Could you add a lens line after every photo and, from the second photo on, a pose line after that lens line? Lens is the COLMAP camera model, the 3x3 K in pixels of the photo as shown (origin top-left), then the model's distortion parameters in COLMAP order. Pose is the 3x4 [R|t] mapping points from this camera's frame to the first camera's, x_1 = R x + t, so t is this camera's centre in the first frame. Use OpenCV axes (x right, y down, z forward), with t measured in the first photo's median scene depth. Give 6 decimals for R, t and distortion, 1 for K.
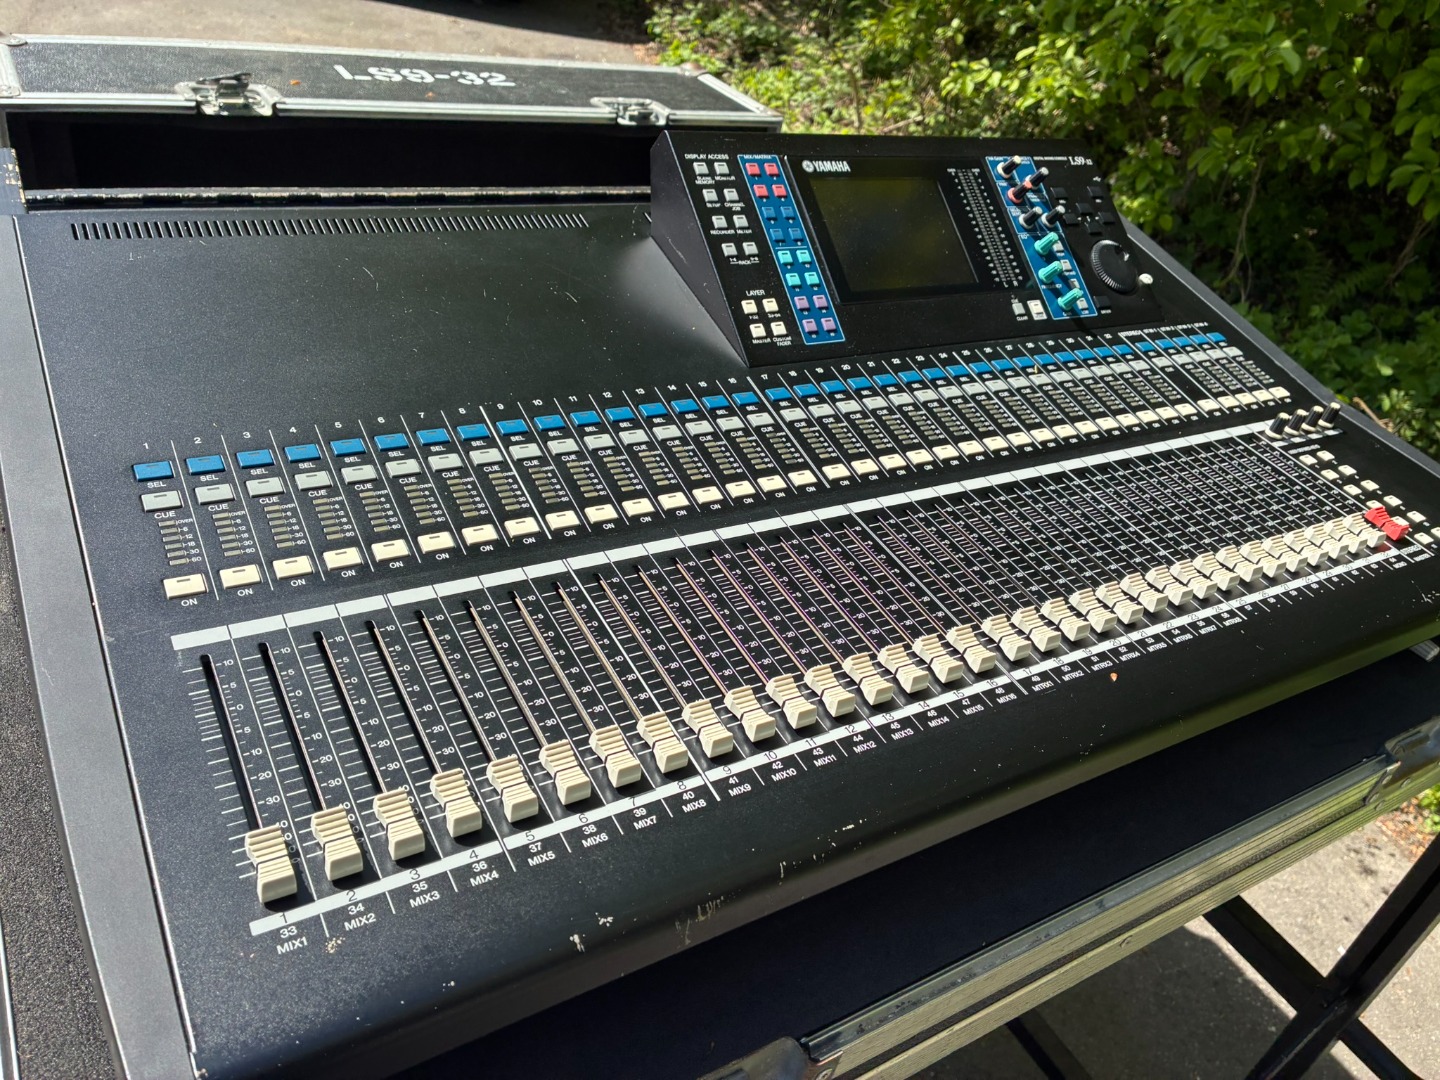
lens RADIAL K [[1110.6, 0, 730.2], [0, 1110.6, 504.2], [0, 0, 1]] dist [0.065398, -0.087264]
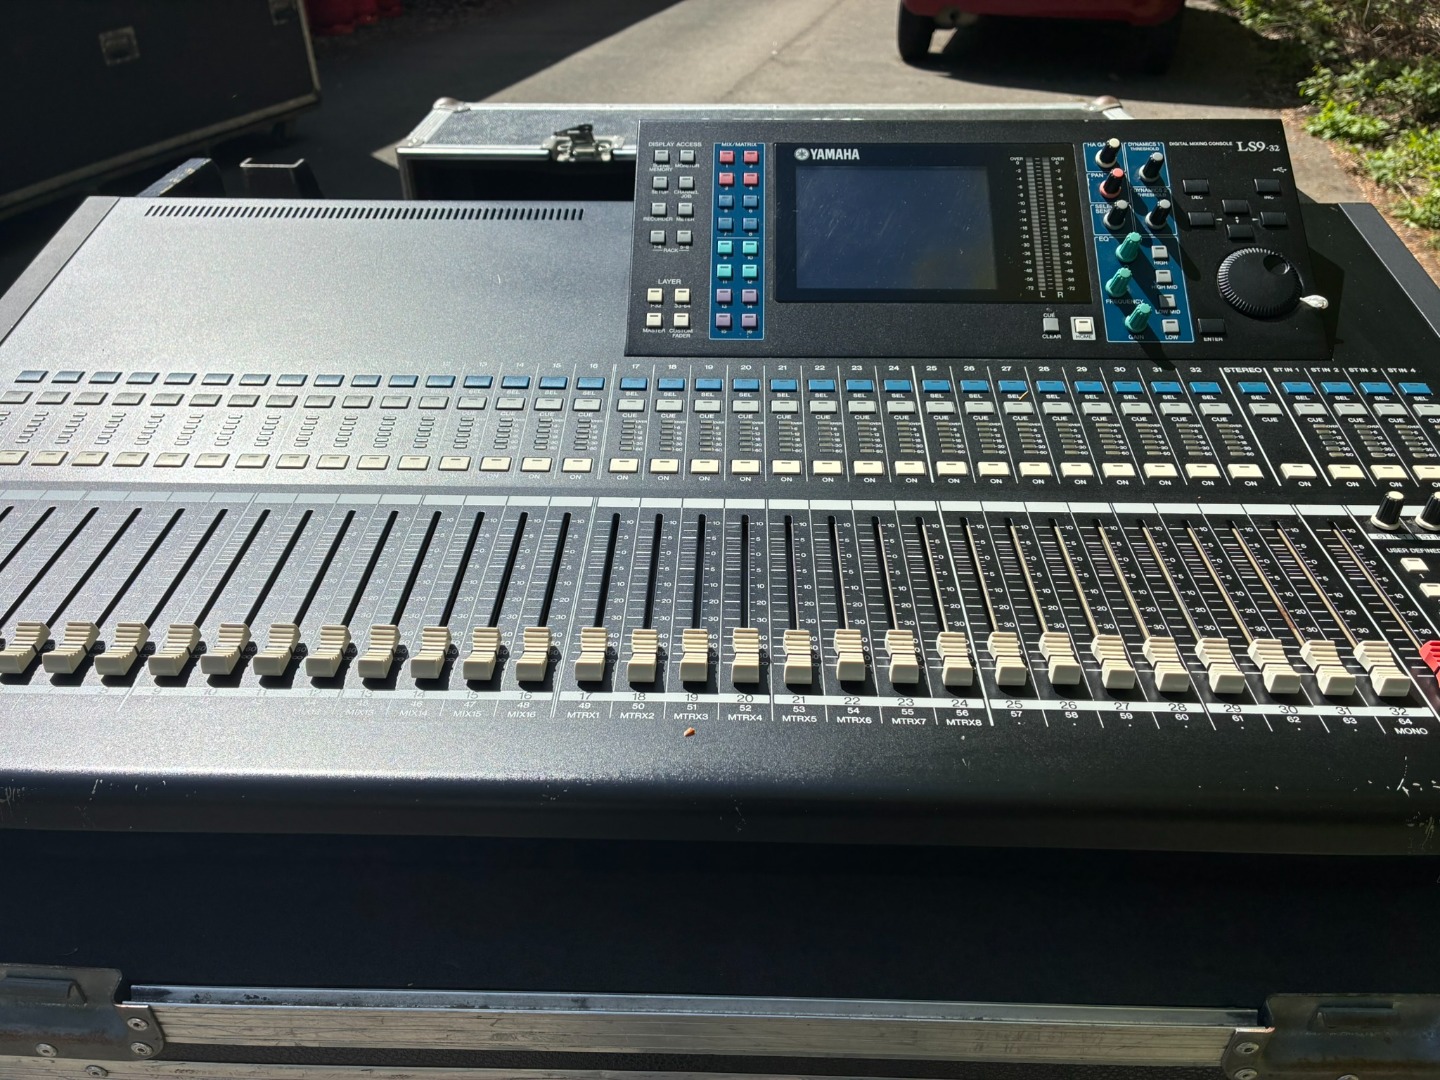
lens RADIAL K [[1110.6, 0, 709.0], [0, 1110.6, 502.8], [0, 0, 1]] dist [0.065398, -0.087264]
pose [[0.825222, 0.126525, -0.550455, 0.492131], [-0.167581, 0.985549, -0.024698, 0.009204], [0.539375, 0.112628, 0.834499, 0.216213]]
